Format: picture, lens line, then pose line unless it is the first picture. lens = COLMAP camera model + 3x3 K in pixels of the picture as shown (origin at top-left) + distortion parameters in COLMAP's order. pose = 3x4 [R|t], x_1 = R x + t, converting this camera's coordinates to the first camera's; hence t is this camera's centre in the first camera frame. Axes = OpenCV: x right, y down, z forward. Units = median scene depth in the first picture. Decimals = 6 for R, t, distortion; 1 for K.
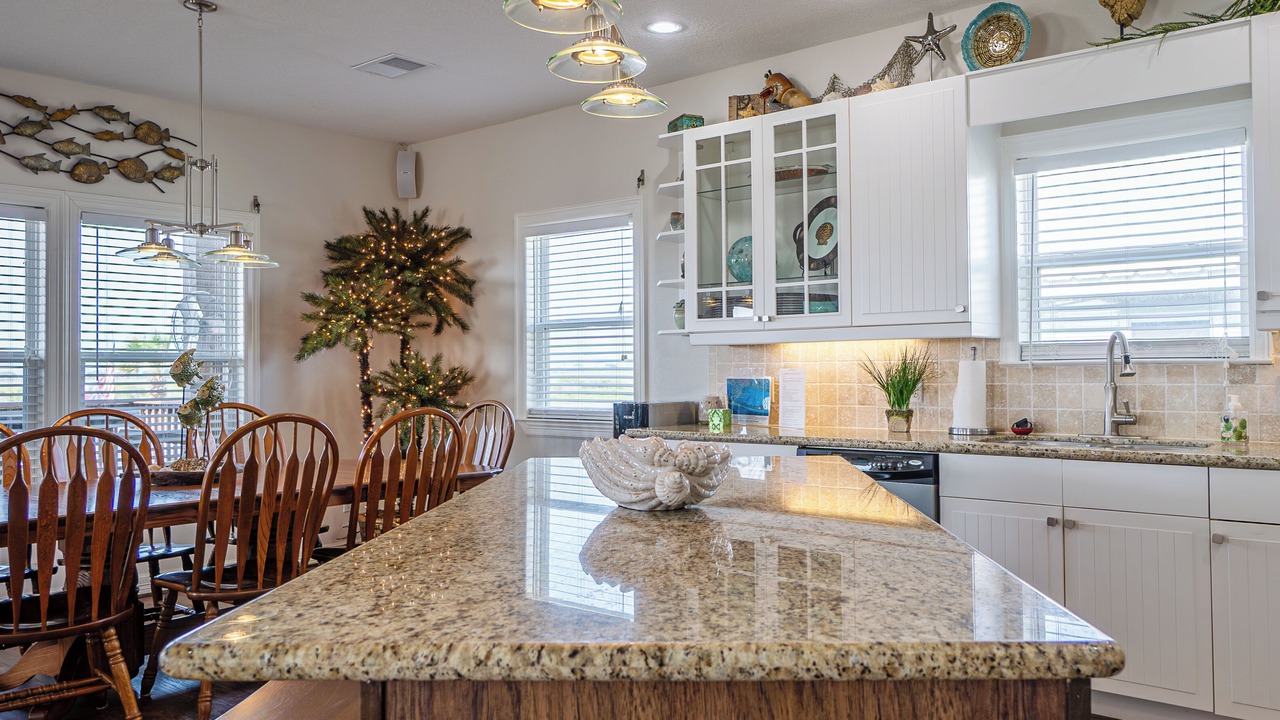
lens RADIAL K [[993.2, 0, 640.0], [0, 993.2, 360.0], [0, 0, 1]] dist [0.000084, 0.000482]
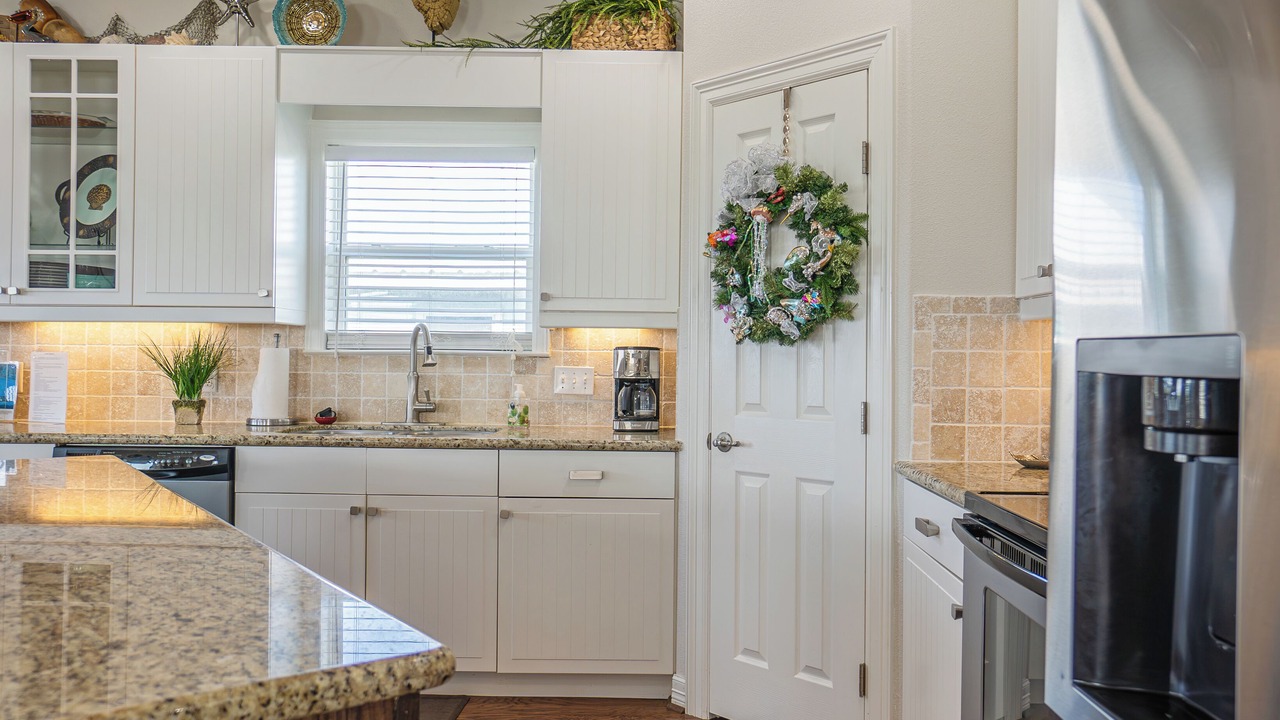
lens RADIAL K [[879.2, 0, 641.3], [0, 879.2, 348.1], [0, 0, 1]] dist [-0.004862, 0.018489]
pose [[0.736057, 0.023228, 0.676521, 0.022485], [-0.023042, 0.999692, -0.009253, 0.000494], [-0.676527, -0.008777, 0.736365, 0.143983]]
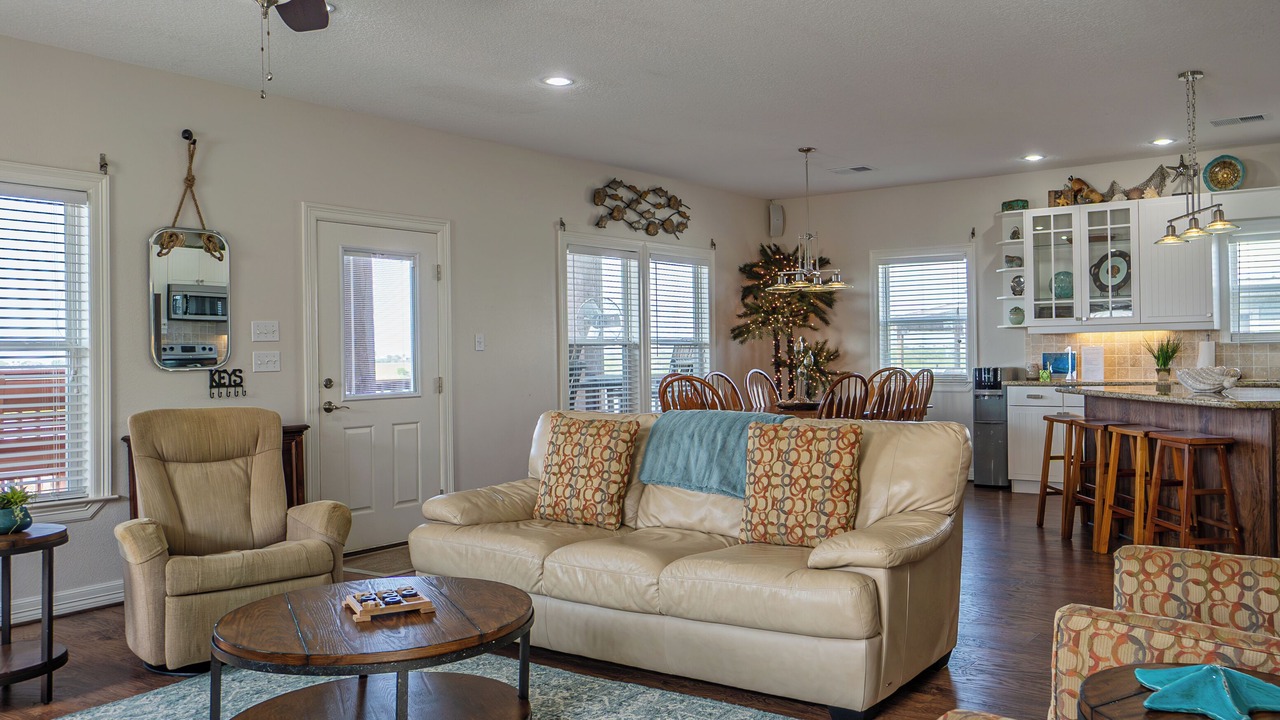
lens RADIAL K [[1078.1, 0, 608.4], [0, 1078.1, 355.0], [0, 0, 1]] dist [0.001671, 0.001873]
pose [[0.996809, -0.004841, 0.079673, -1.108059], [0.004258, 0.999963, 0.007483, 0.006615], [-0.079706, -0.007120, 0.996793, -1.097815]]
